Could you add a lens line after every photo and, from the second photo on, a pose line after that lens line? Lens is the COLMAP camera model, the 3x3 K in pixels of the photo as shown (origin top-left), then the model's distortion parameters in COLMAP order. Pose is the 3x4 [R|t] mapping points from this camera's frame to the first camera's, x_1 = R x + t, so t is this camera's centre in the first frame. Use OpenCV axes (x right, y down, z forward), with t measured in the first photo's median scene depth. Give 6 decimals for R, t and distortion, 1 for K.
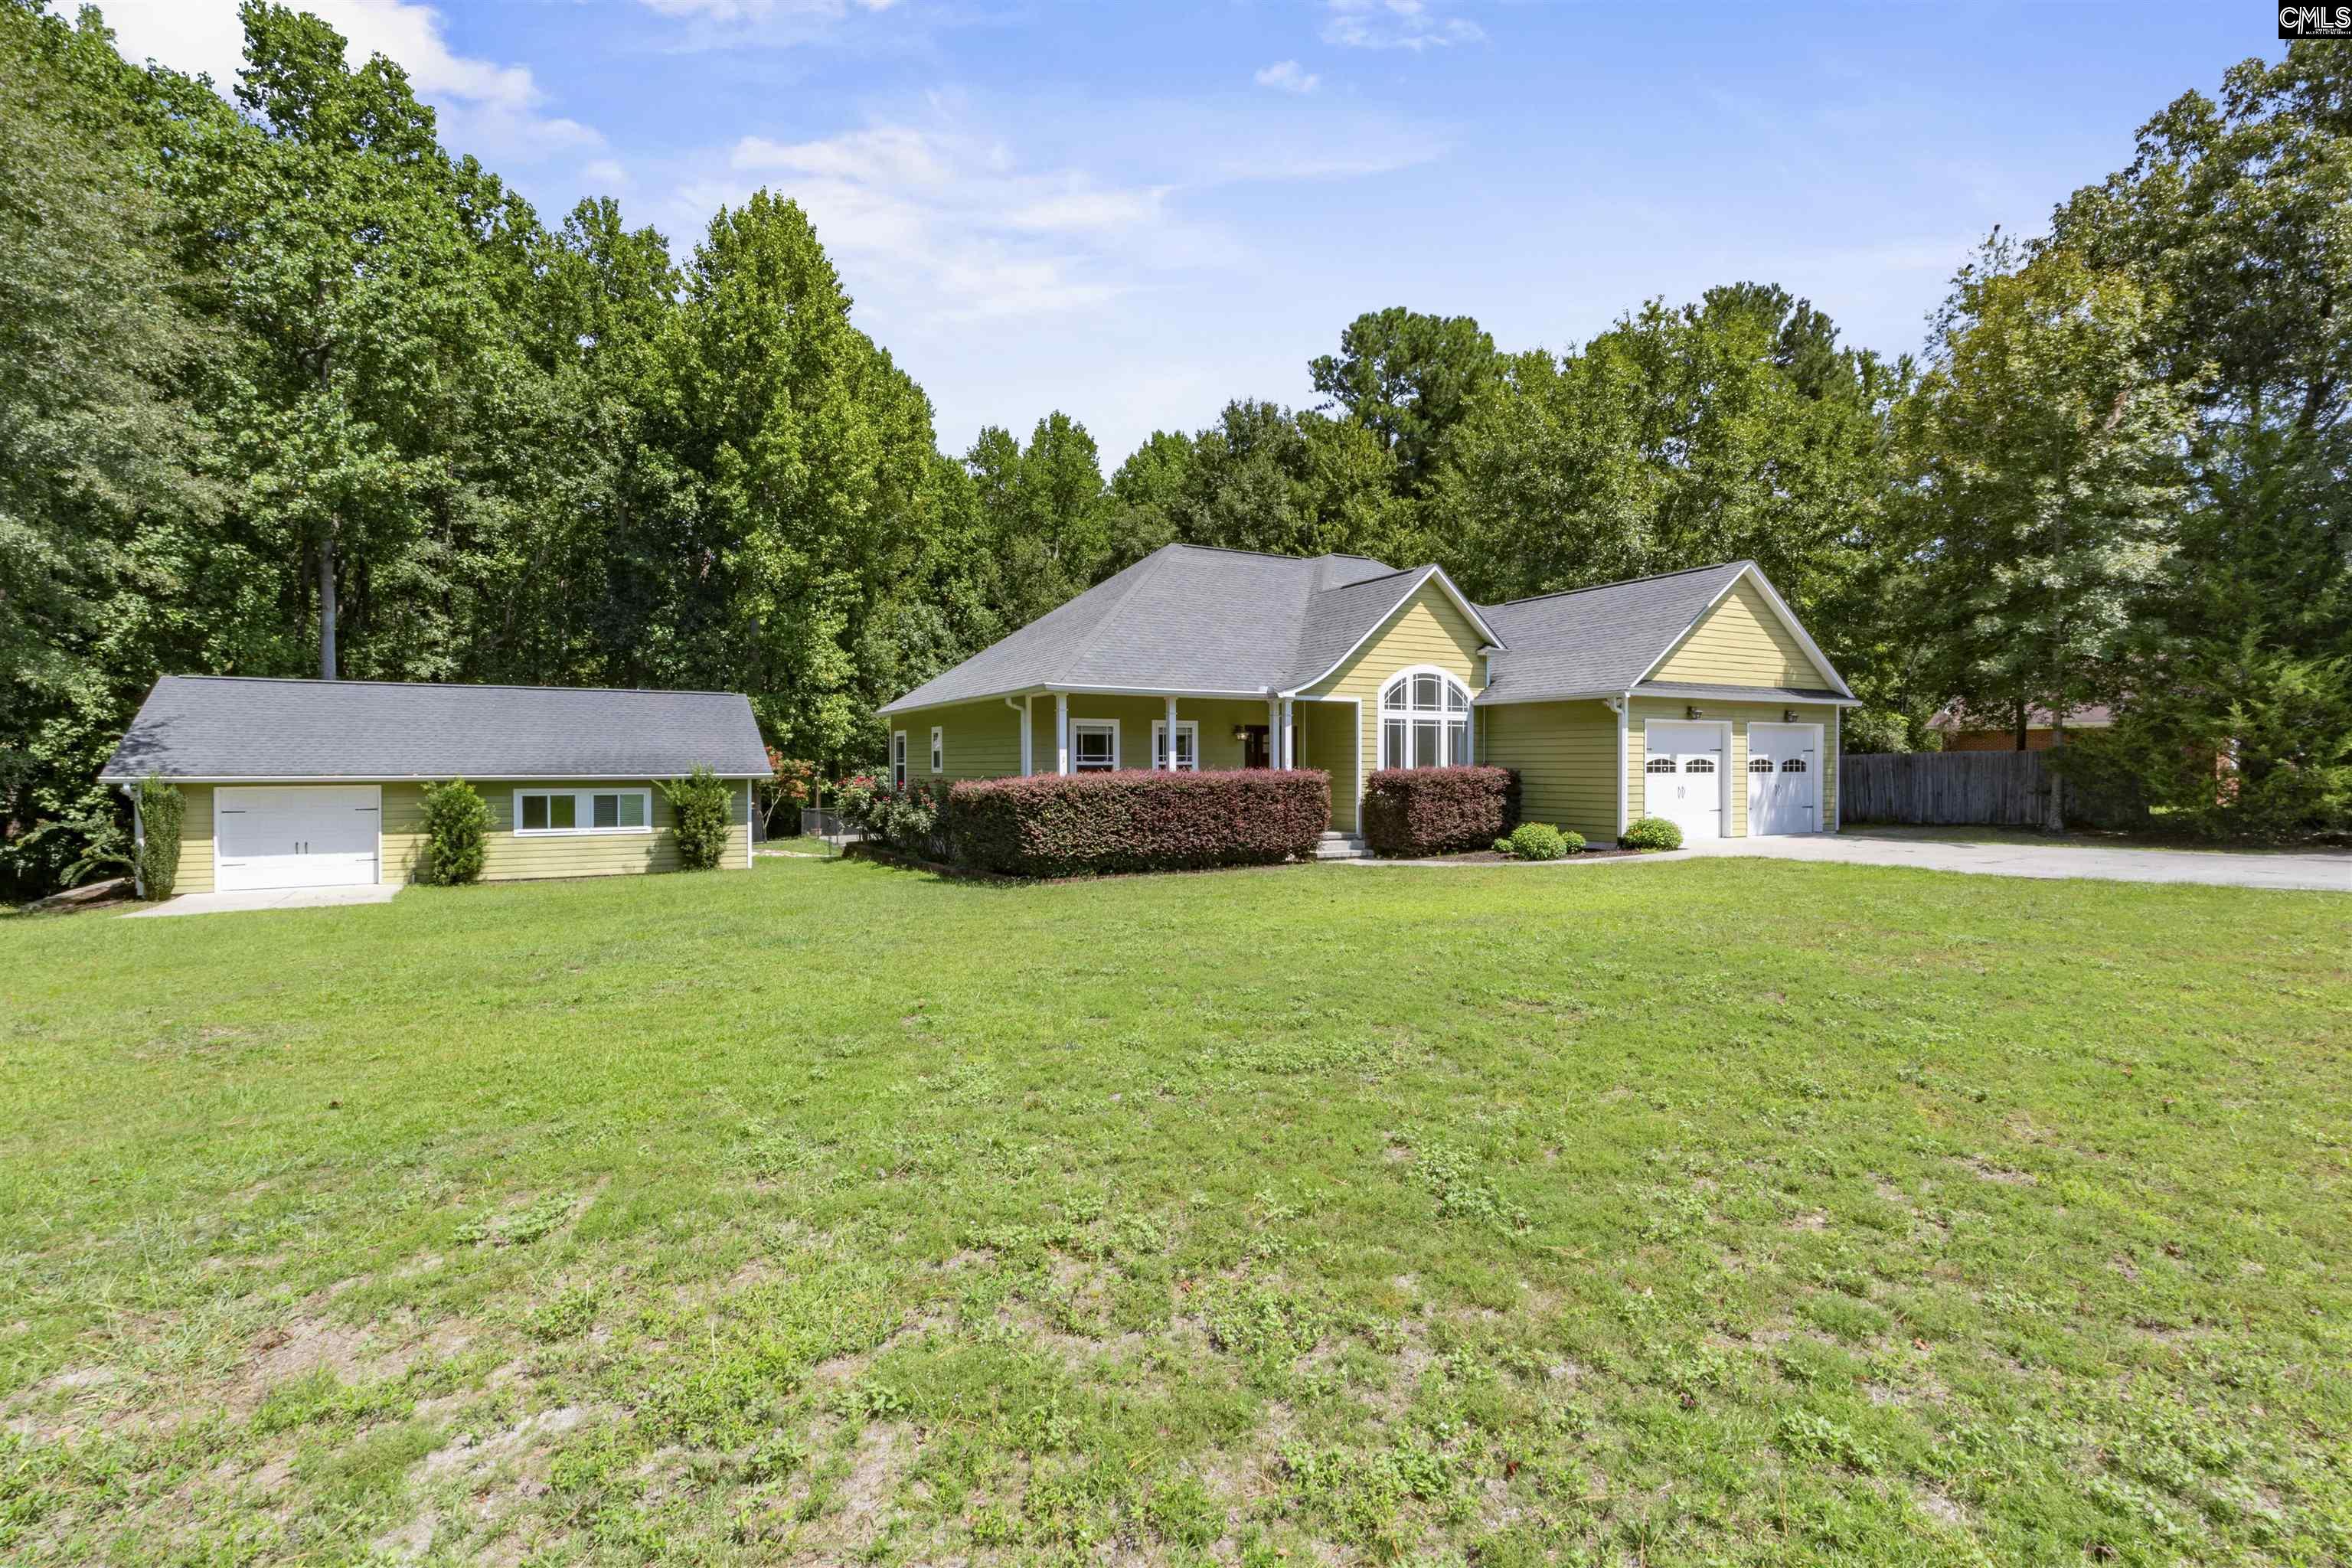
lens RADIAL K [[1101.1, 0, 1162.6], [0, 1101.1, 775.5], [0, 0, 1]] dist [0.003091, 0.000434]
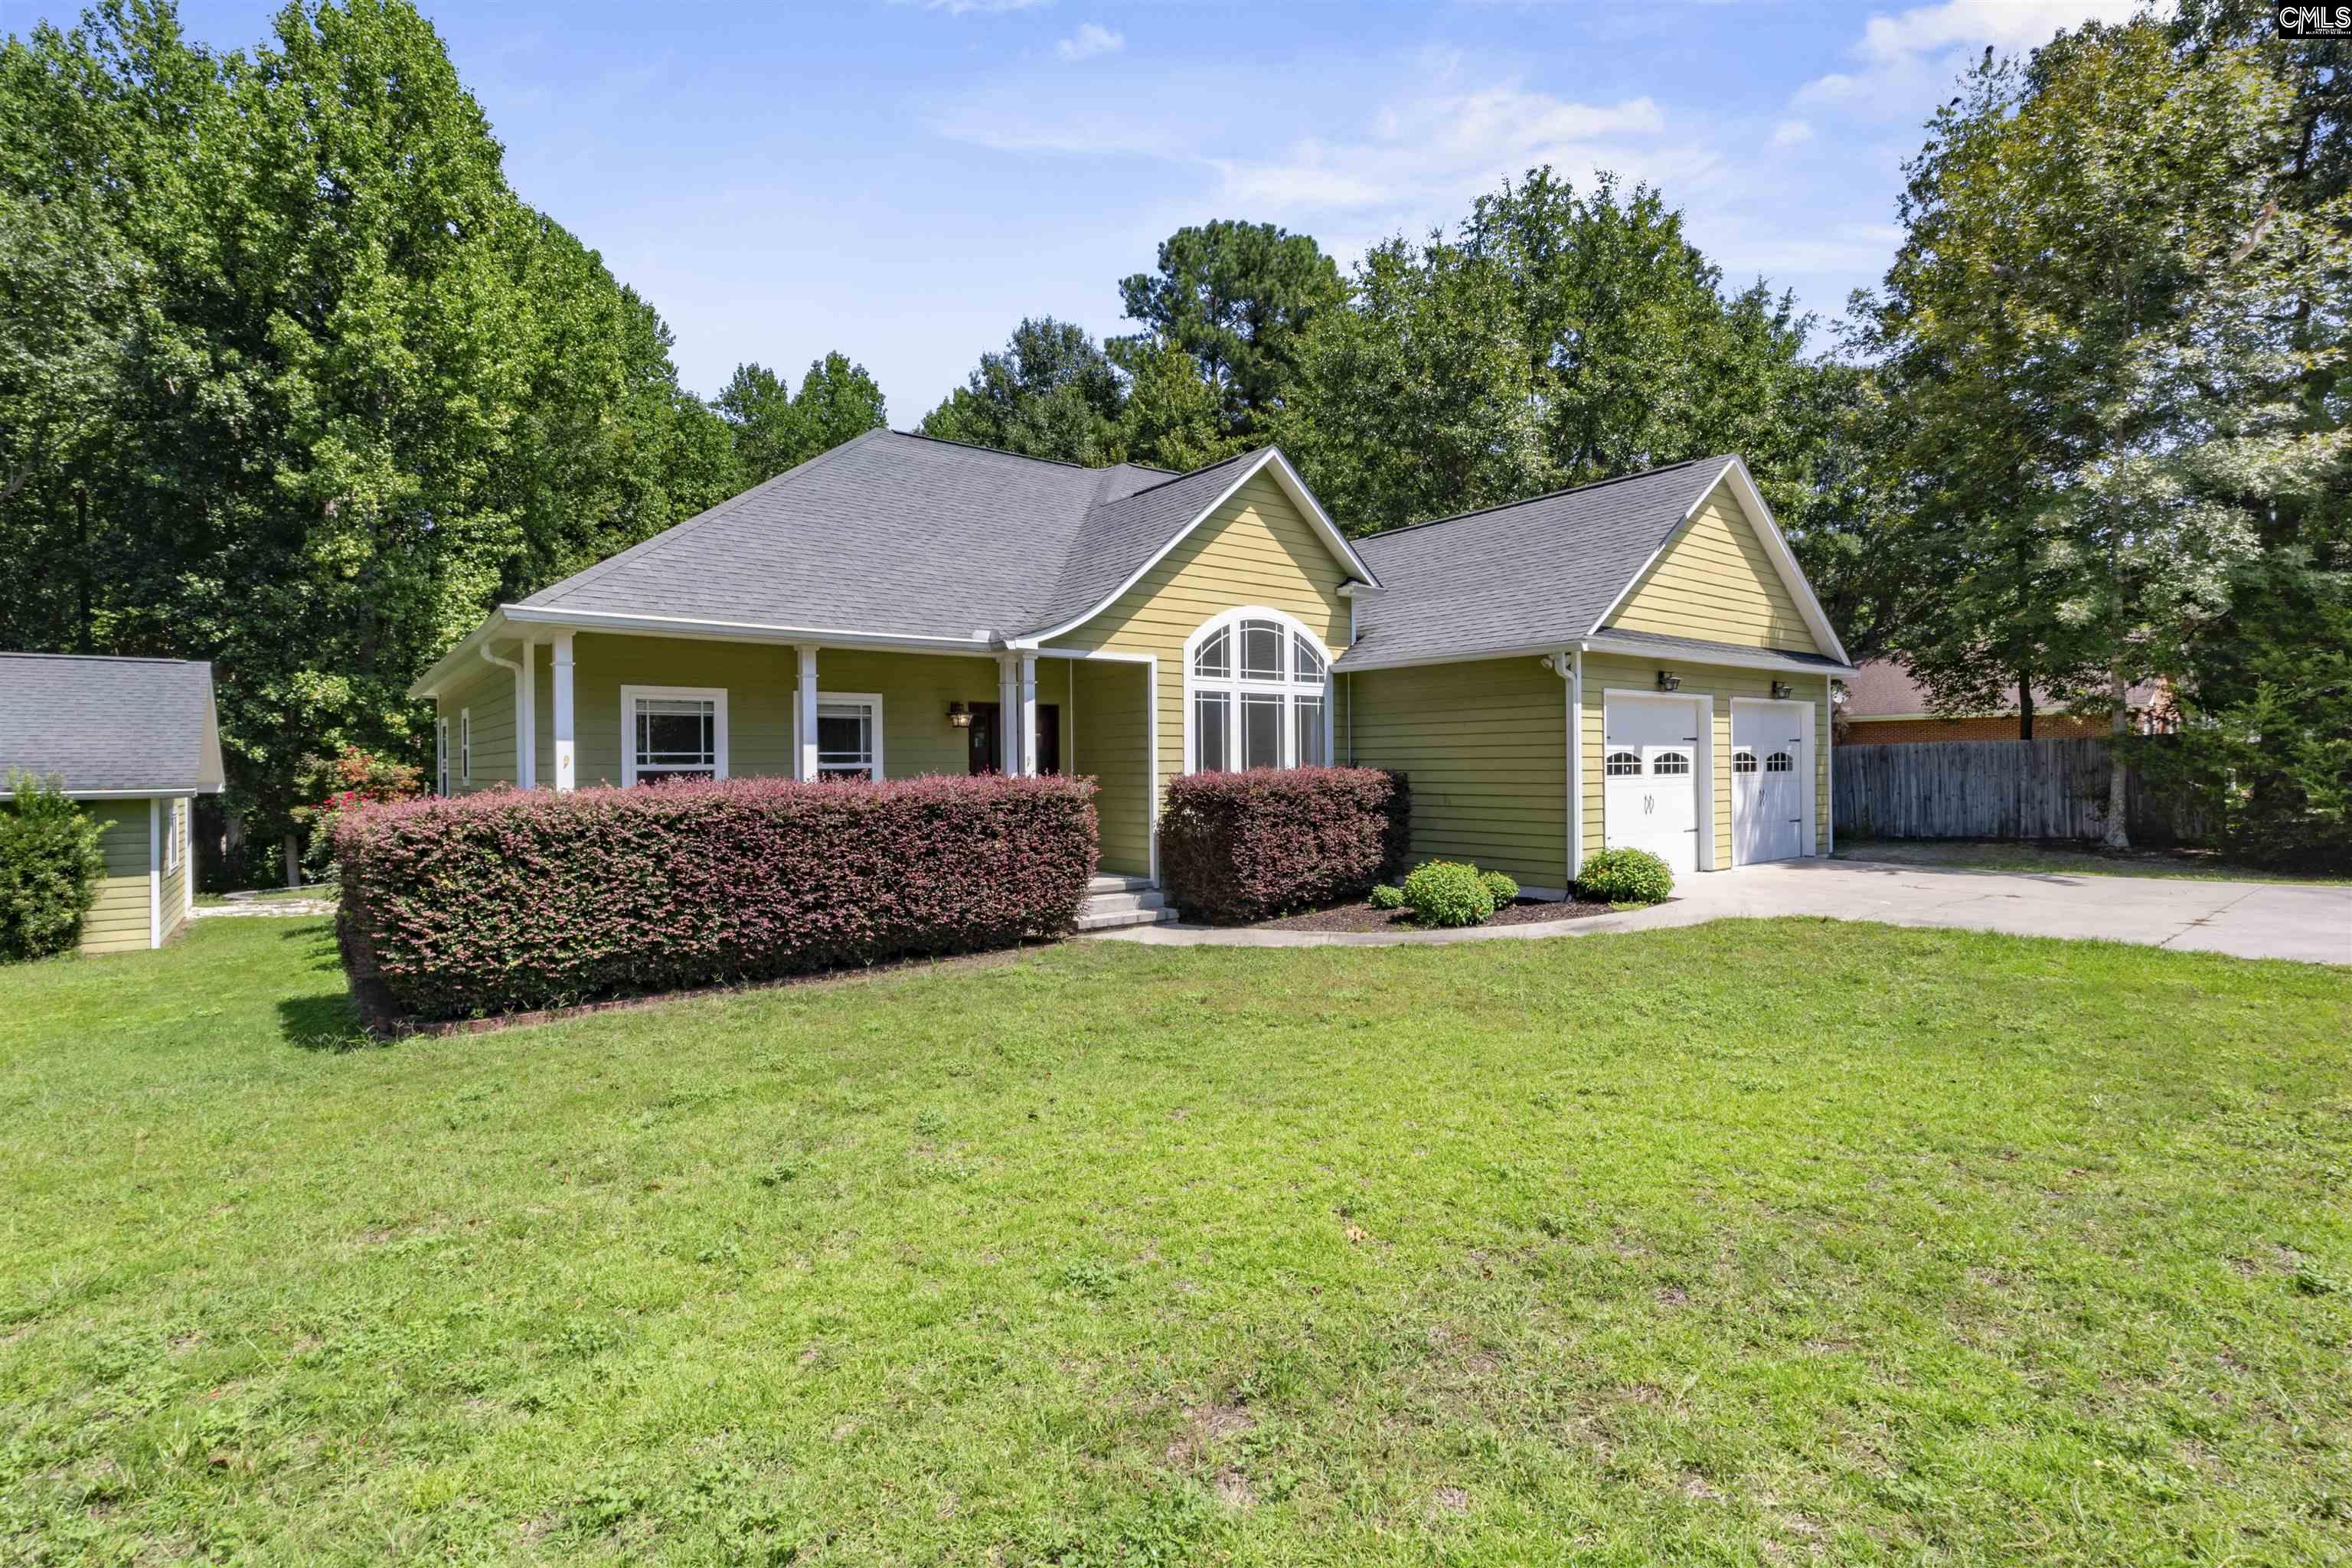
lens RADIAL K [[1101.1, 0, 1179.7], [0, 1101.1, 781.6], [0, 0, 1]] dist [0.003091, 0.000434]
pose [[0.987179, -0.010547, 0.159267, 0.080184], [0.009891, 0.999939, 0.004909, -0.003417], [-0.159309, -0.003271, 0.987223, 0.334656]]
